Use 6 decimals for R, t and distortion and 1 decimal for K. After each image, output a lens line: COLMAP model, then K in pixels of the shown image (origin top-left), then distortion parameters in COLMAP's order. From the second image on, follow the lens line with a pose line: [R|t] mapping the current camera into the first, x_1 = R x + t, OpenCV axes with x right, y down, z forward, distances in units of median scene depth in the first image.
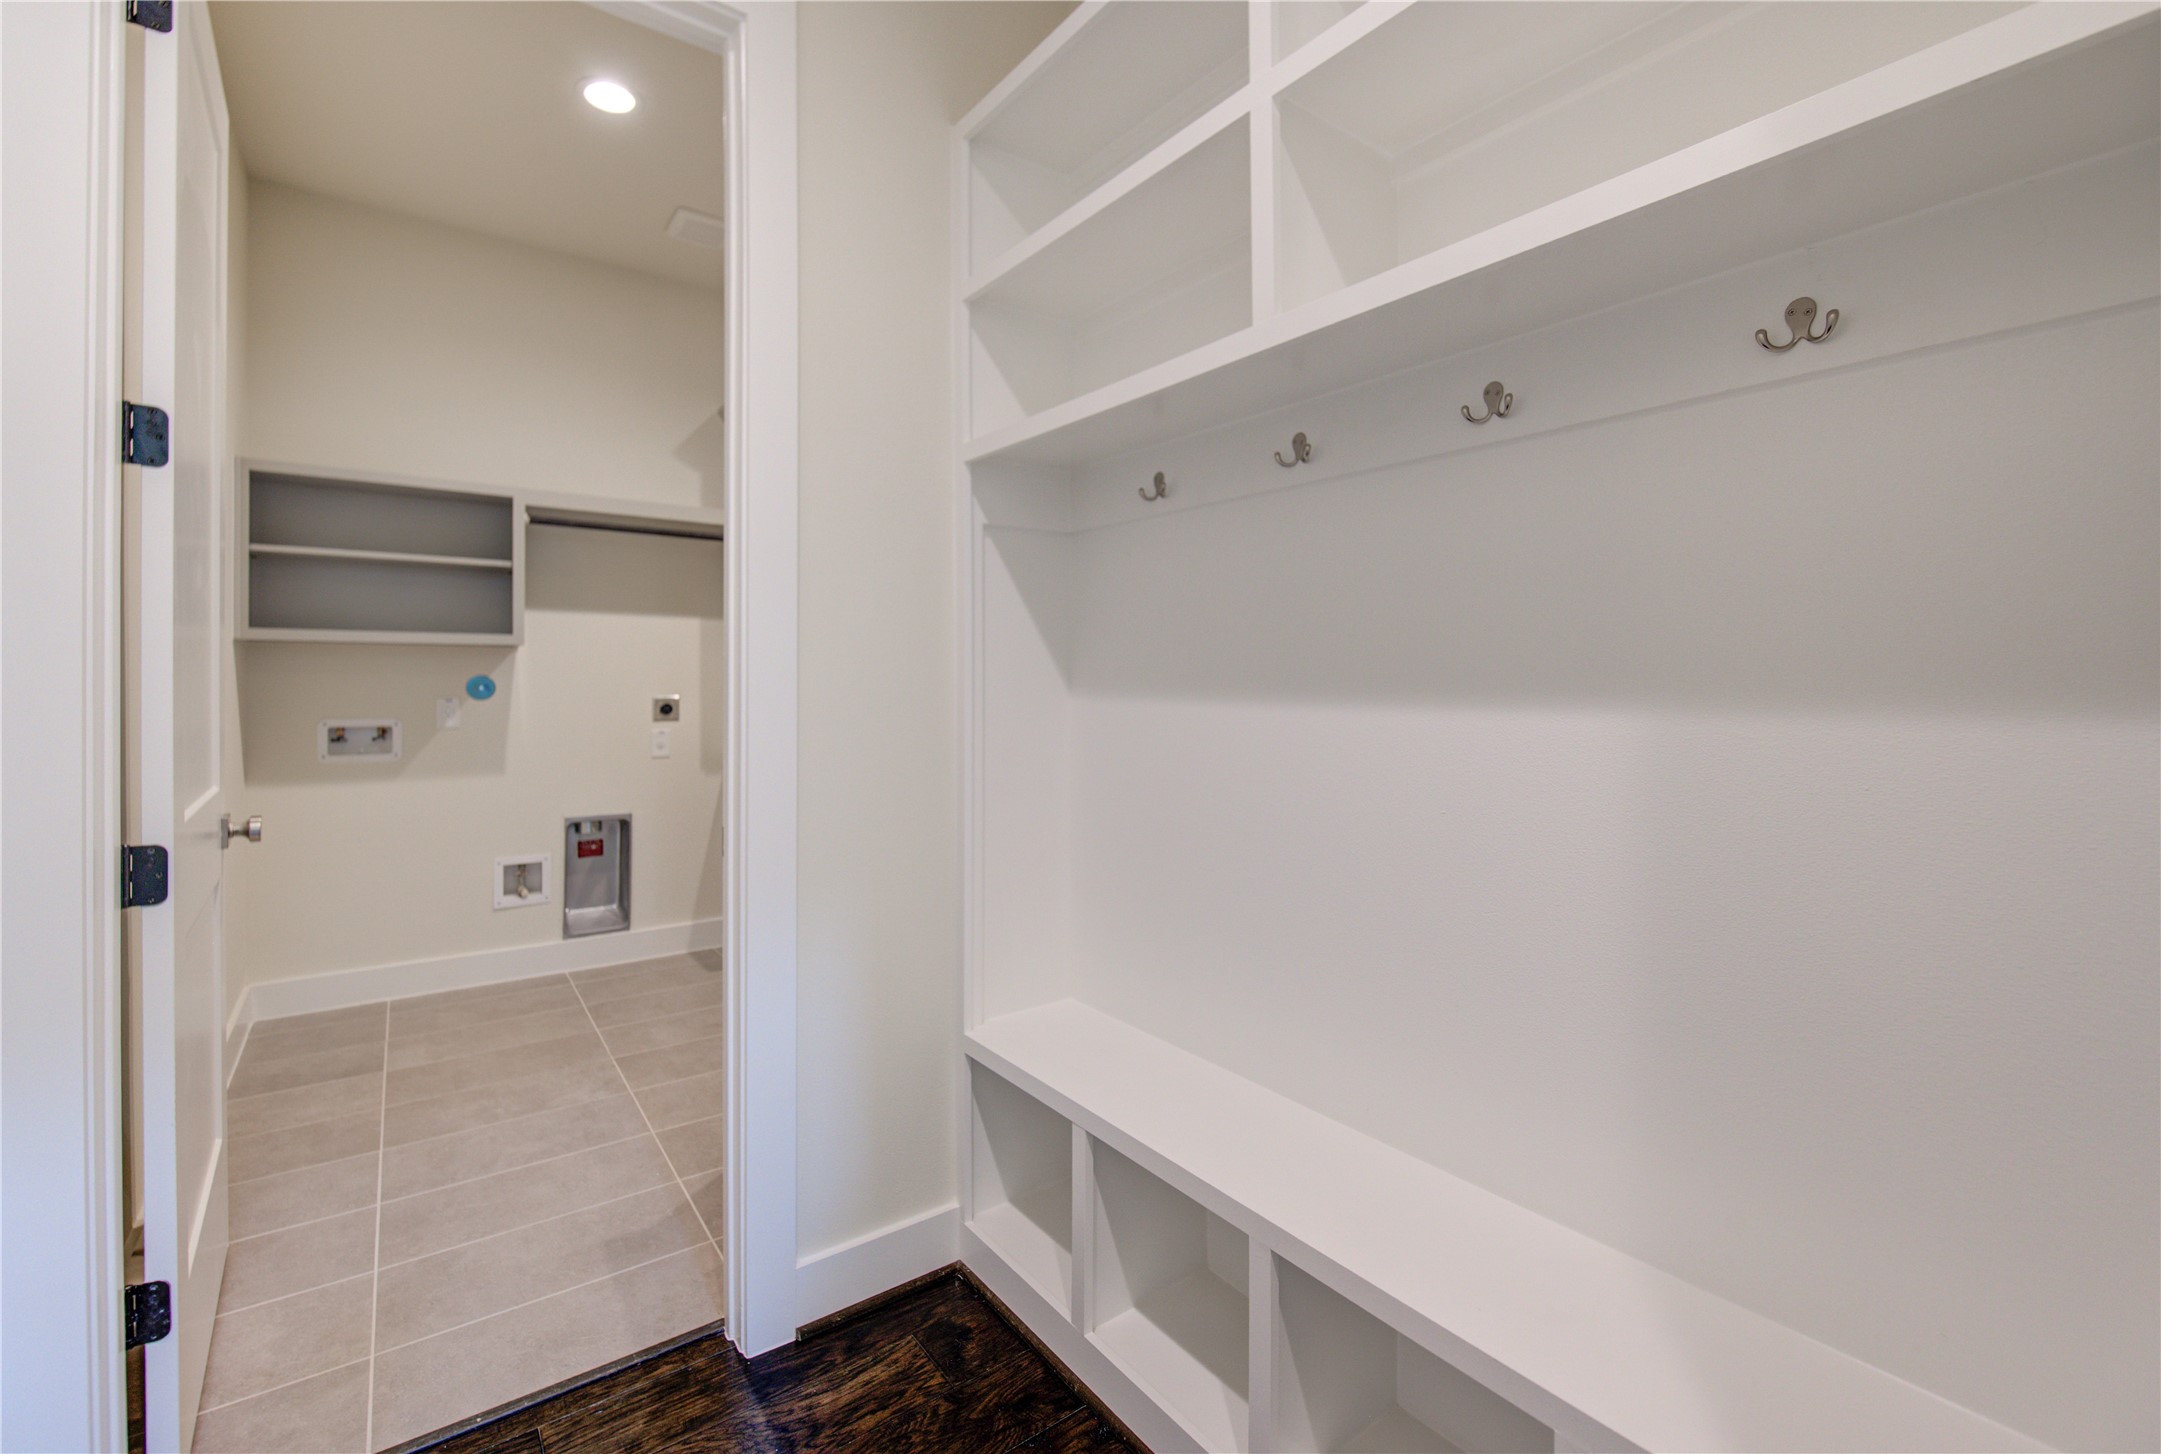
lens RADIAL K [[915.4, 0, 1076.9], [0, 915.4, 703.7], [0, 0, 1]] dist [0.000664, -0.000212]
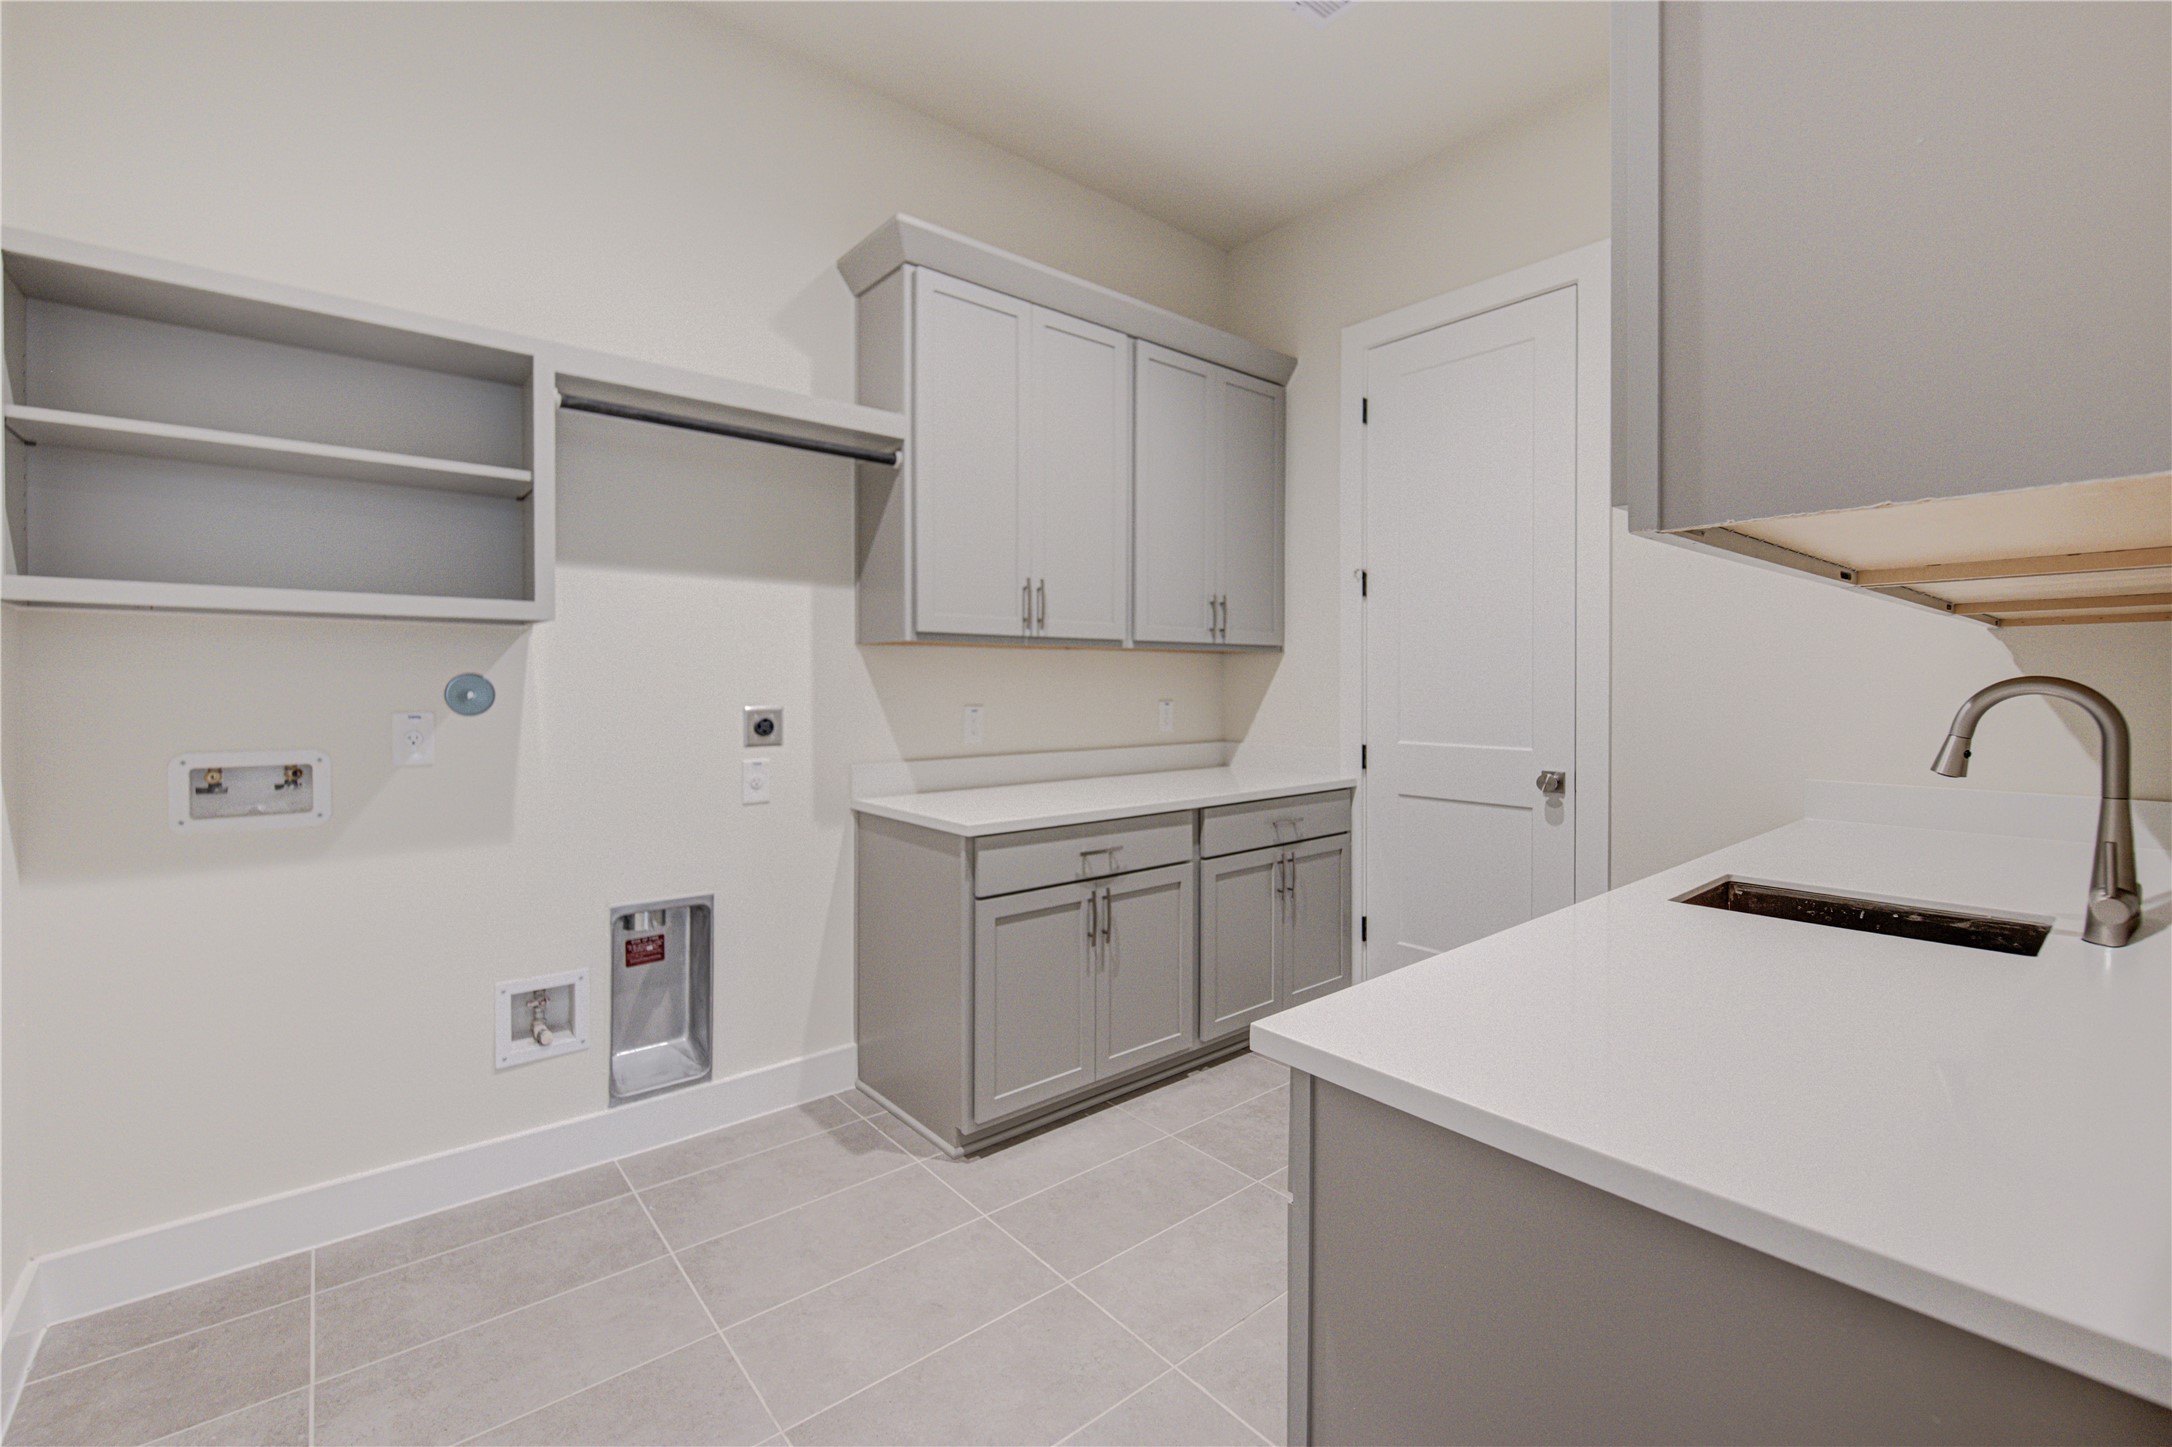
lens RADIAL K [[922.5, 0, 1089.2], [0, 922.5, 716.9], [0, 0, 1]] dist [-0.002830, 0.000456]
pose [[0.997724, 0.004252, 0.067292, -0.288471], [-0.005600, 0.999787, 0.019861, -0.016456], [-0.067193, -0.020192, 0.997536, 0.376452]]
